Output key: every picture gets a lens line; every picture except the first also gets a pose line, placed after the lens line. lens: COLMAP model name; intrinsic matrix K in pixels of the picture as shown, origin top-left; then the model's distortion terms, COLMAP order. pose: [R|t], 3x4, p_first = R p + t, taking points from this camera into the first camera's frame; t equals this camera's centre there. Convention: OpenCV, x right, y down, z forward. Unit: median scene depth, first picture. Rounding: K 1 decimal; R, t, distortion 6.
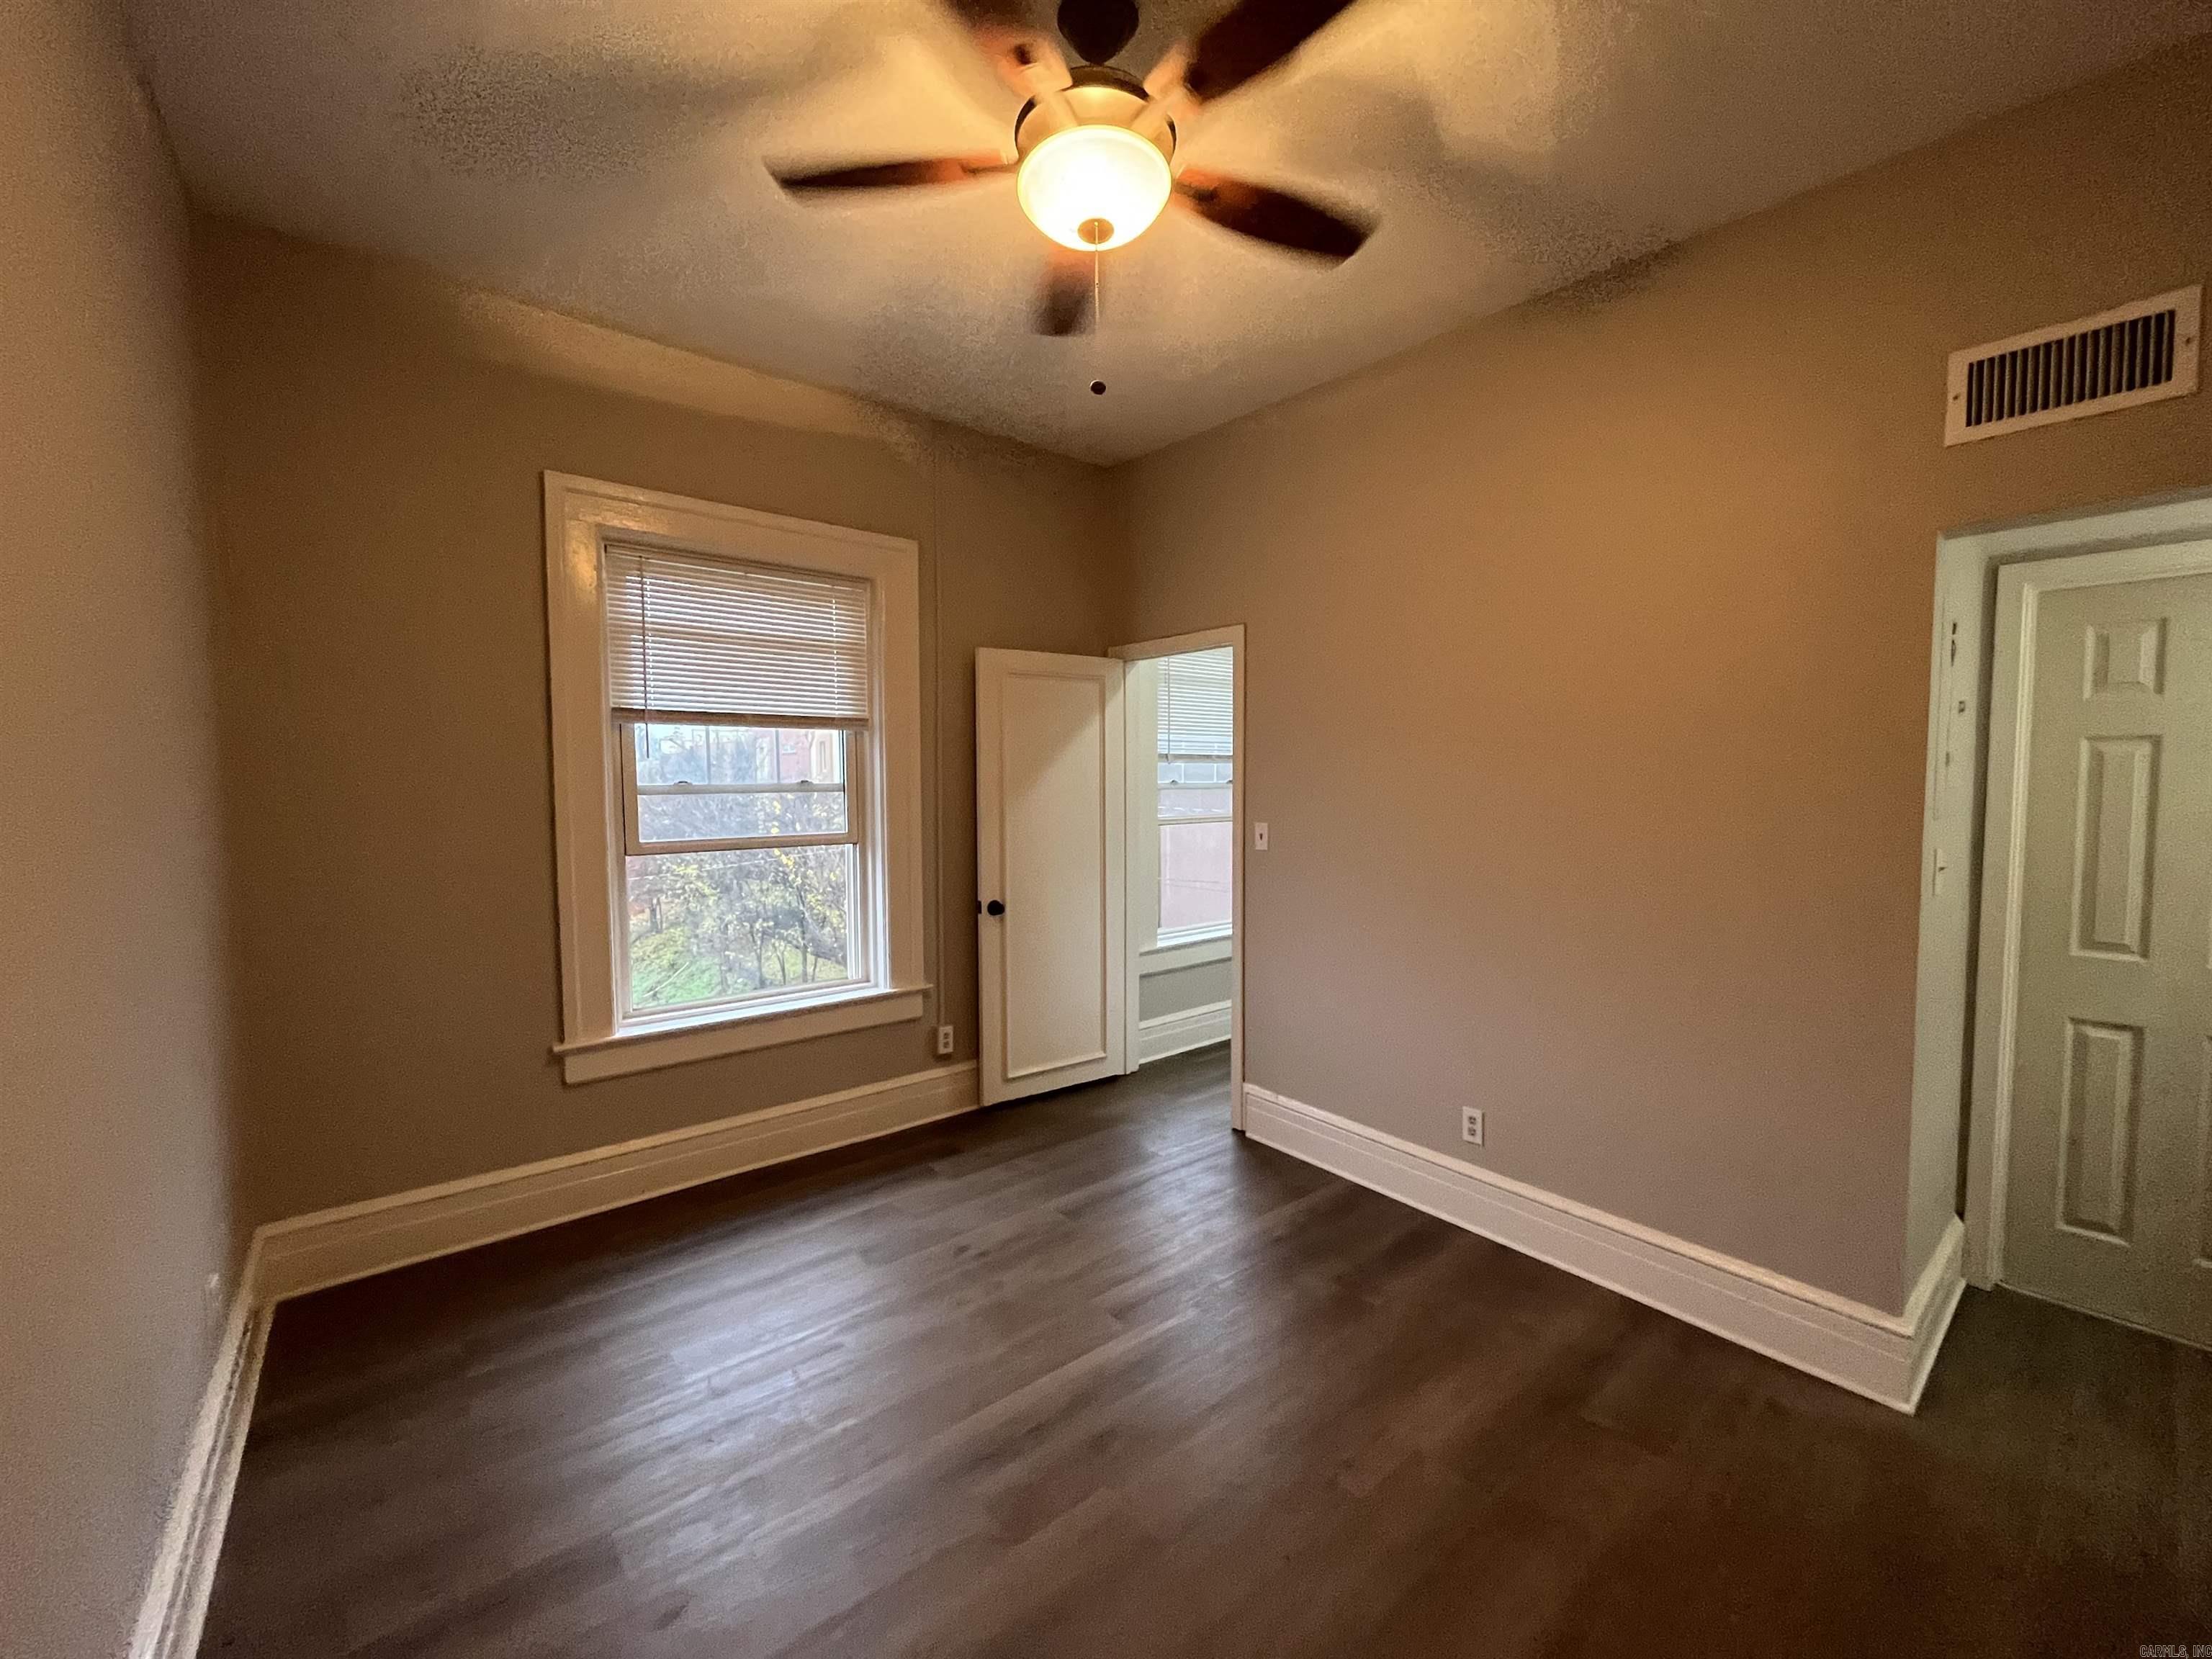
lens RADIAL K [[892.9, 0, 1106.3], [0, 892.9, 828.6], [0, 0, 1]] dist [-0.001246, -0.000009]
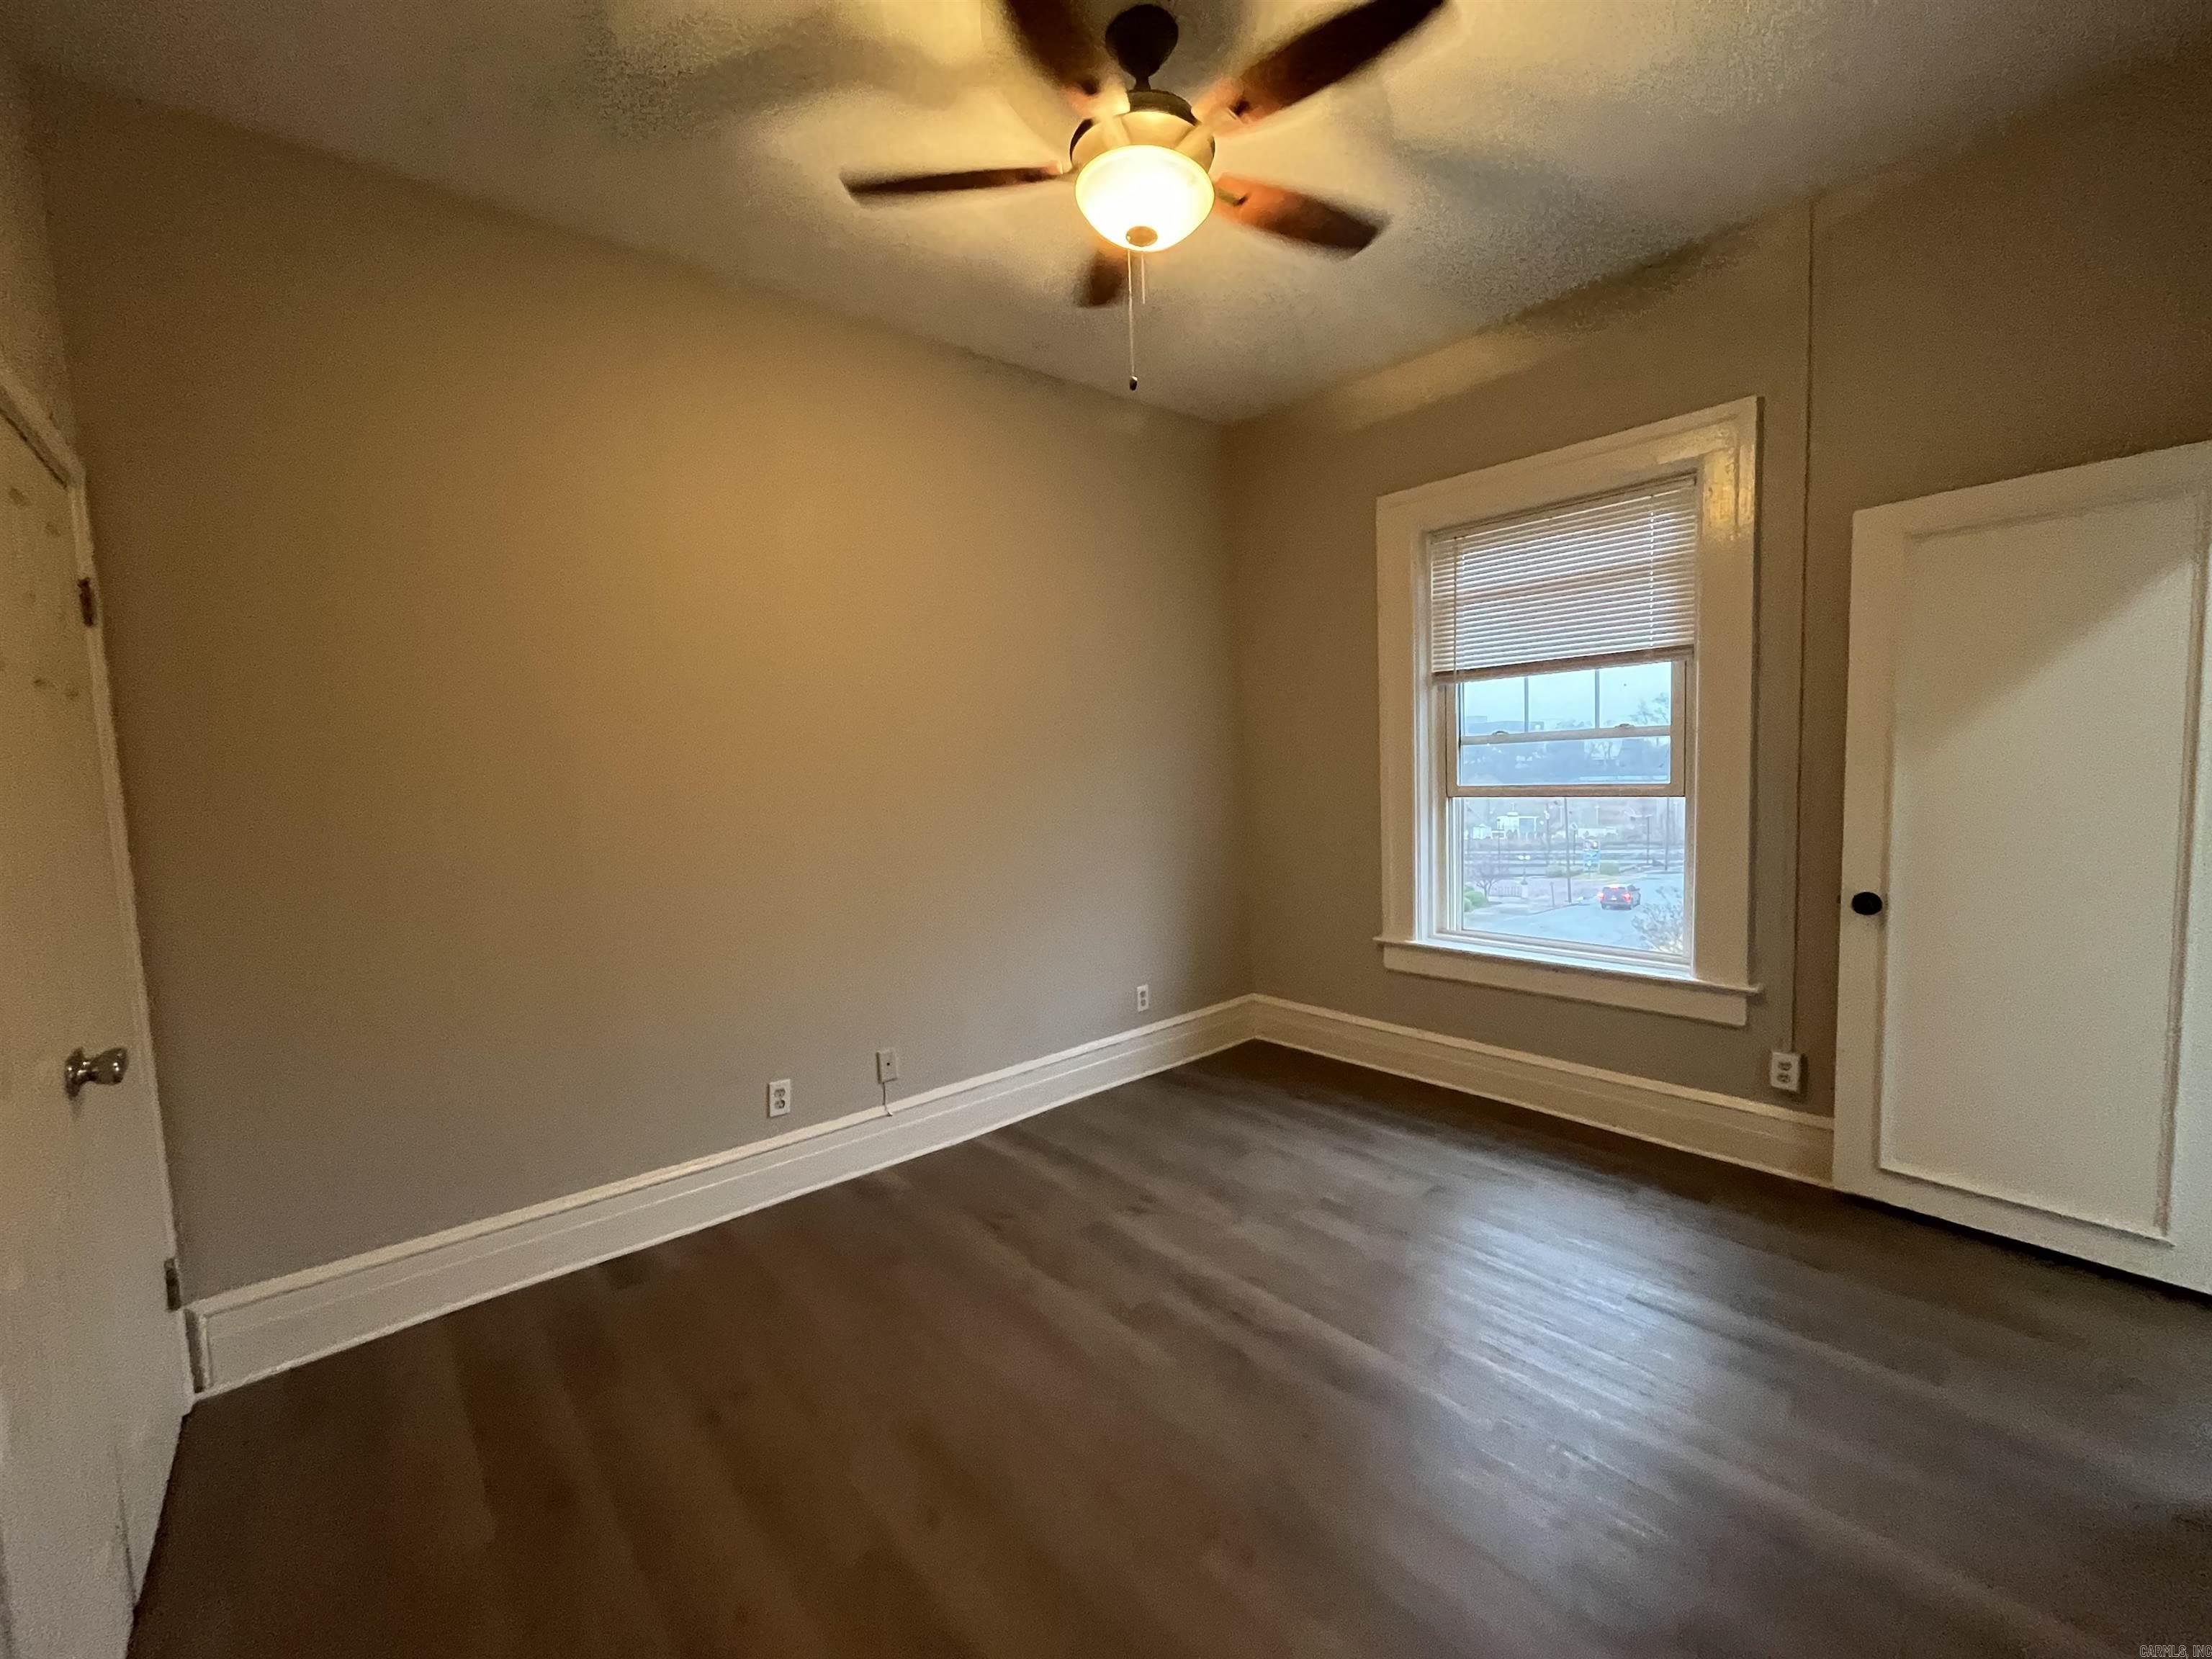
lens RADIAL K [[892.9, 0, 1086.8], [0, 892.9, 825.2], [0, 0, 1]] dist [-0.001246, -0.000009]
pose [[0.011249, 0.076548, -0.997002, 0.561292], [-0.007330, 0.997045, 0.076469, -0.016632], [0.999910, 0.006448, 0.011777, 0.446569]]
